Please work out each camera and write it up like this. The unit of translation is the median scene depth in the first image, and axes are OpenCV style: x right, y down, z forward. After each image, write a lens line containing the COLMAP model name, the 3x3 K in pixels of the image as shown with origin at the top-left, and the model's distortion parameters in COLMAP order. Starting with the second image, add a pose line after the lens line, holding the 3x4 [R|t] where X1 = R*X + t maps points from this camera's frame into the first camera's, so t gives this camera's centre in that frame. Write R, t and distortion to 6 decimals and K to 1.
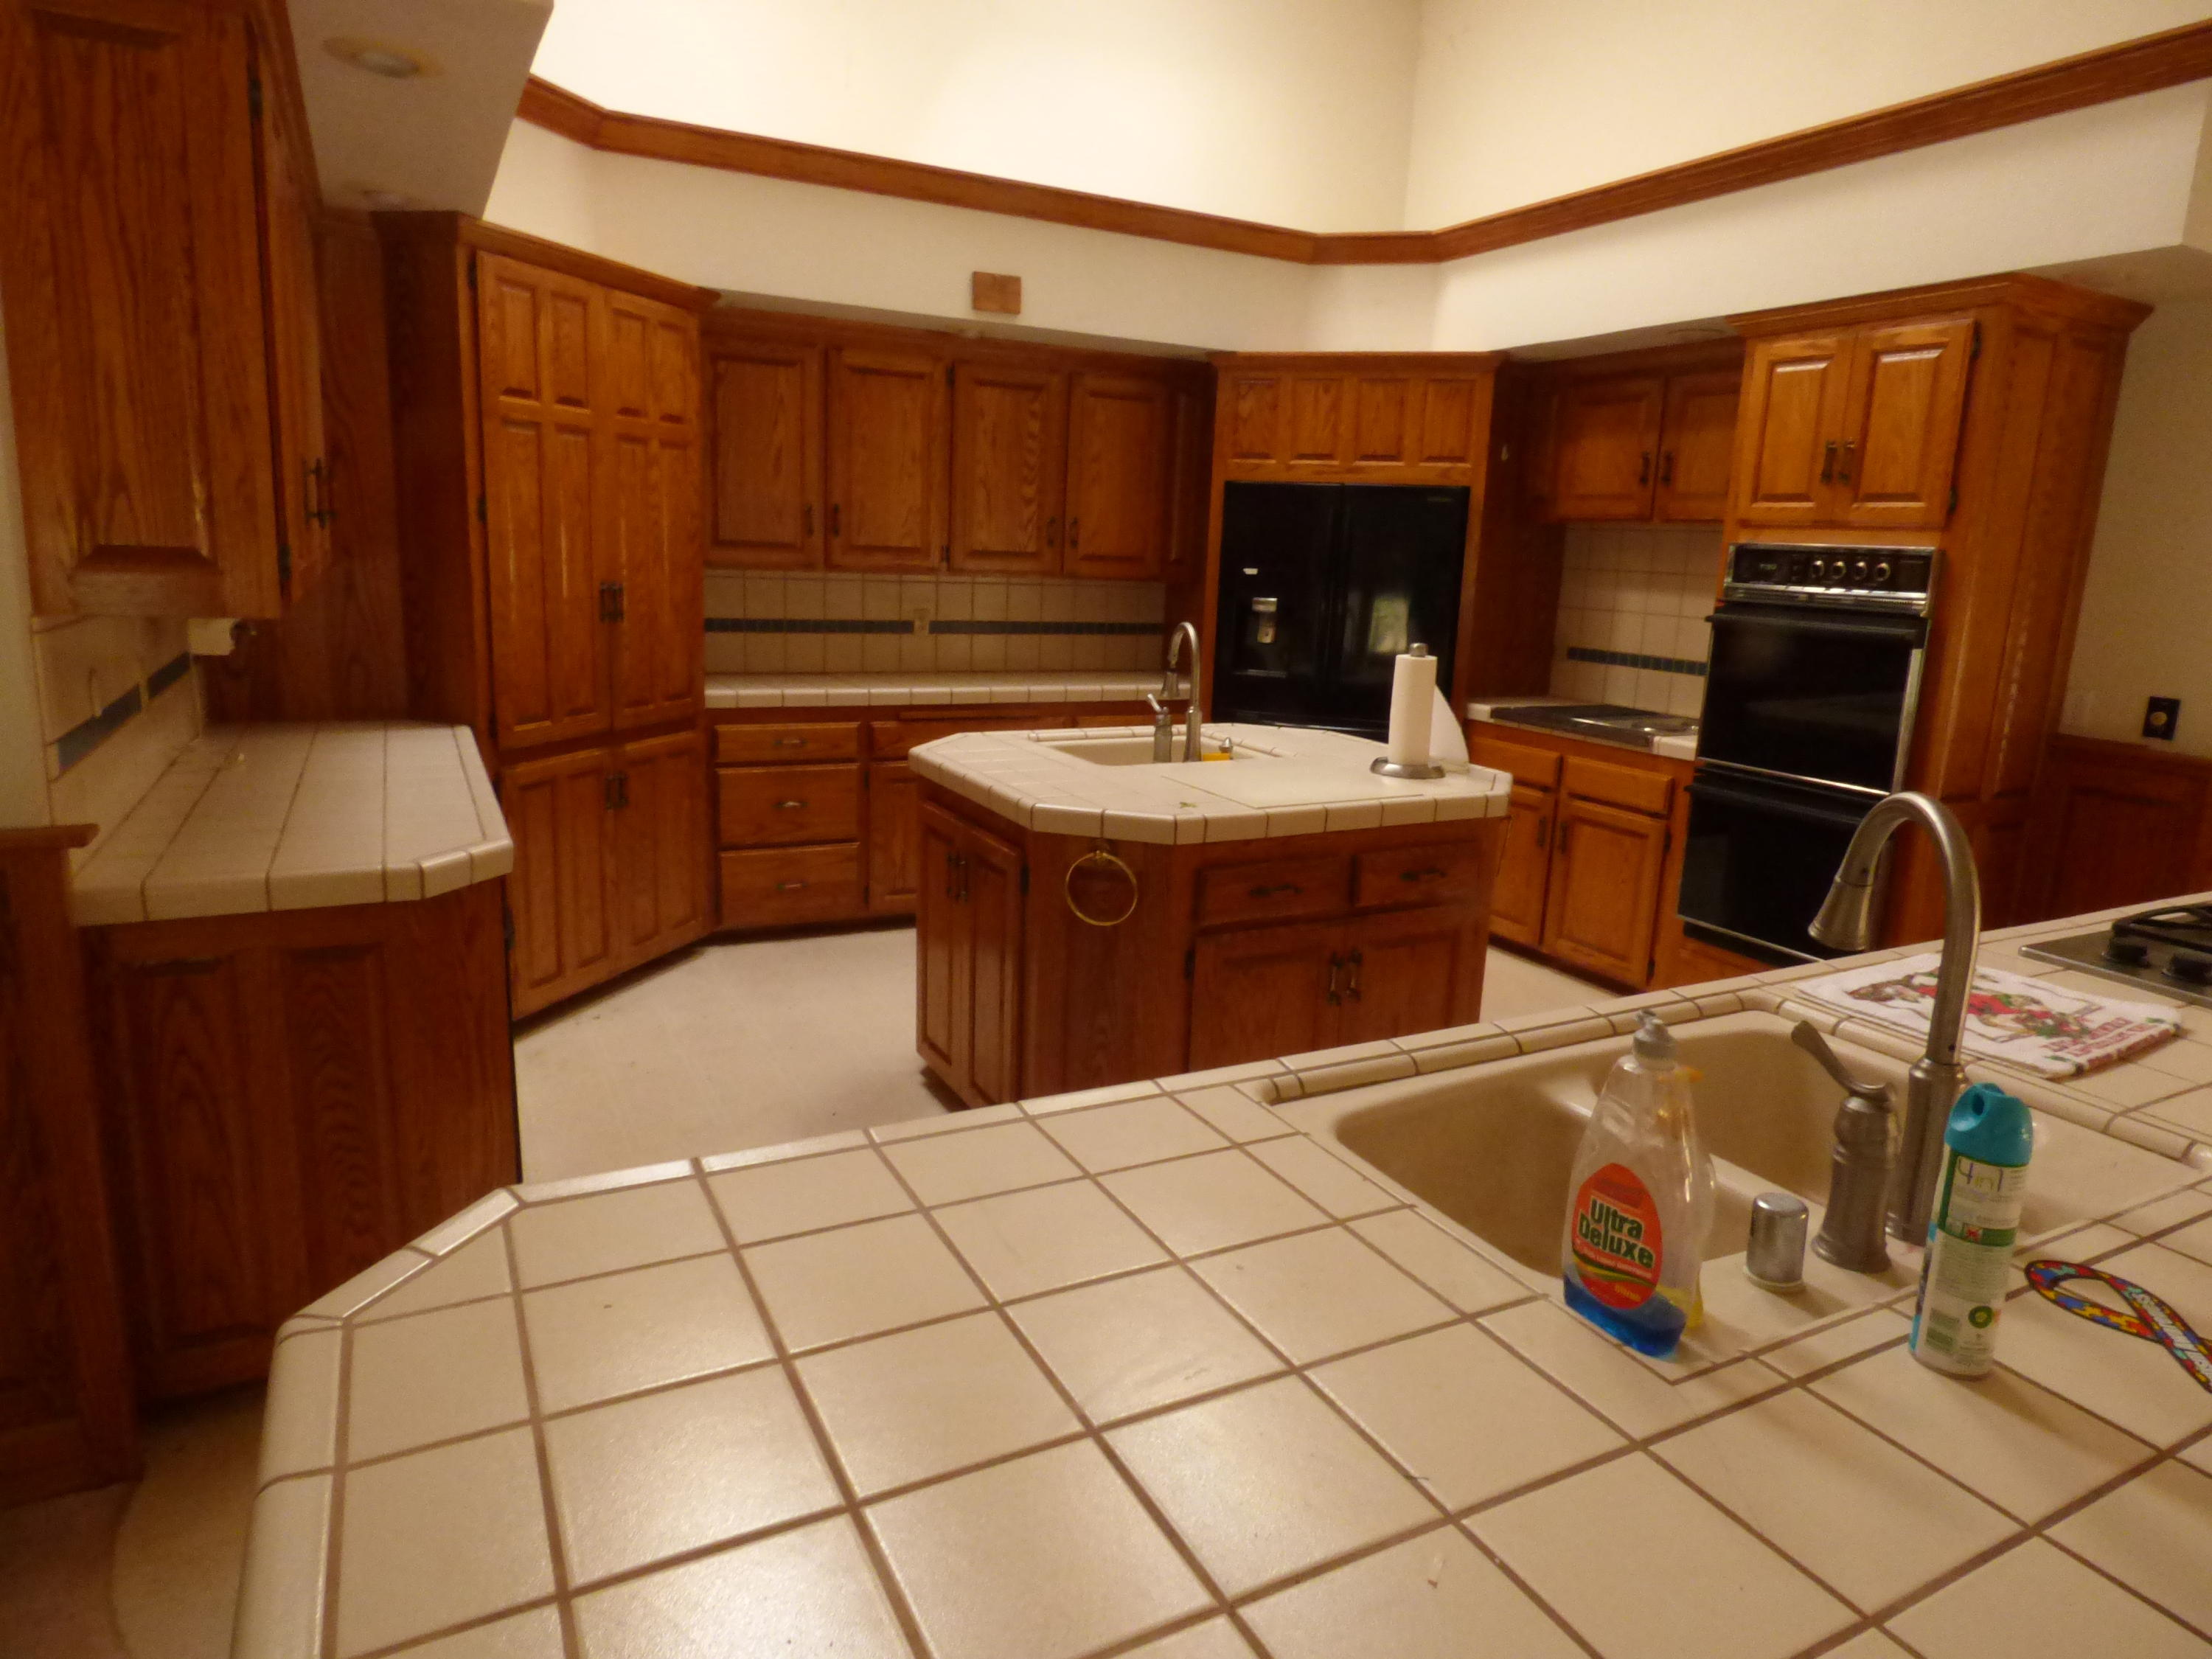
lens RADIAL K [[1345.9, 0, 1109.5], [0, 1345.9, 778.6], [0, 0, 1]] dist [0.029804, 0.000490]
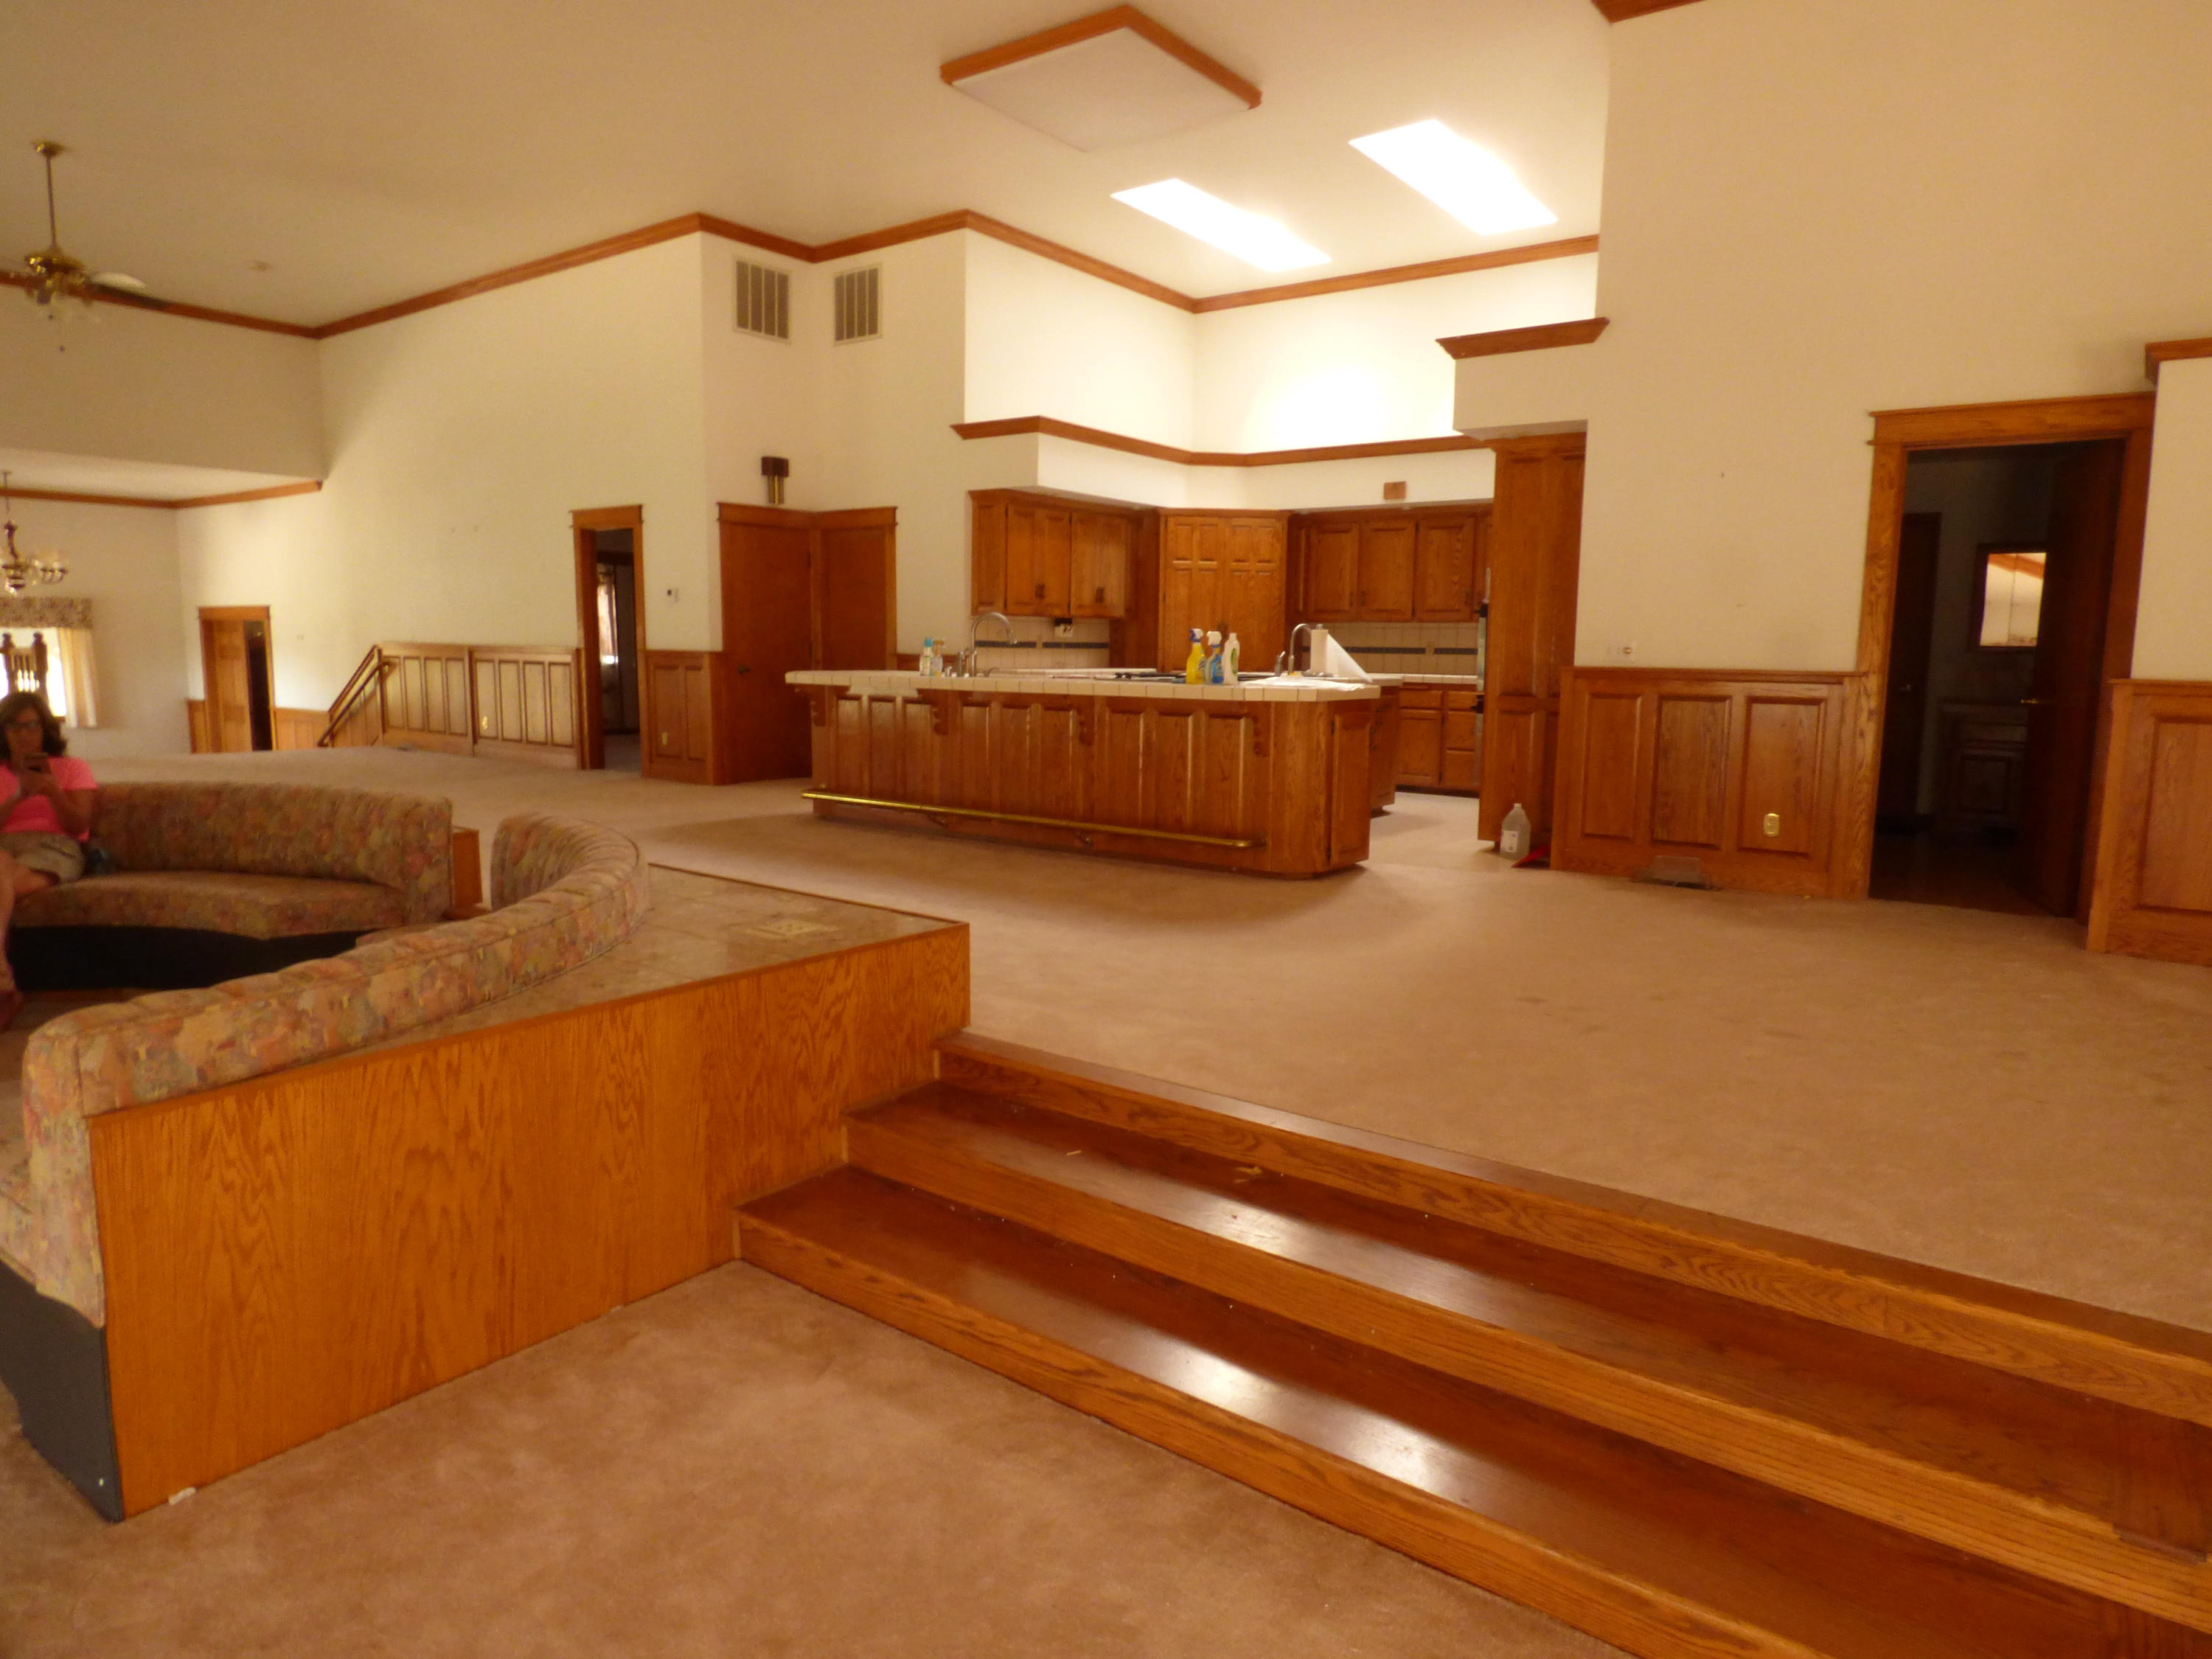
lens RADIAL K [[1345.9, 0, 1109.5], [0, 1345.9, 778.6], [0, 0, 1]] dist [0.029804, 0.000490]
pose [[0.430084, 0.074765, -0.899688, 1.573891], [-0.150189, 0.988603, 0.010358, 0.132019], [0.890208, 0.130669, 0.436411, -0.266490]]
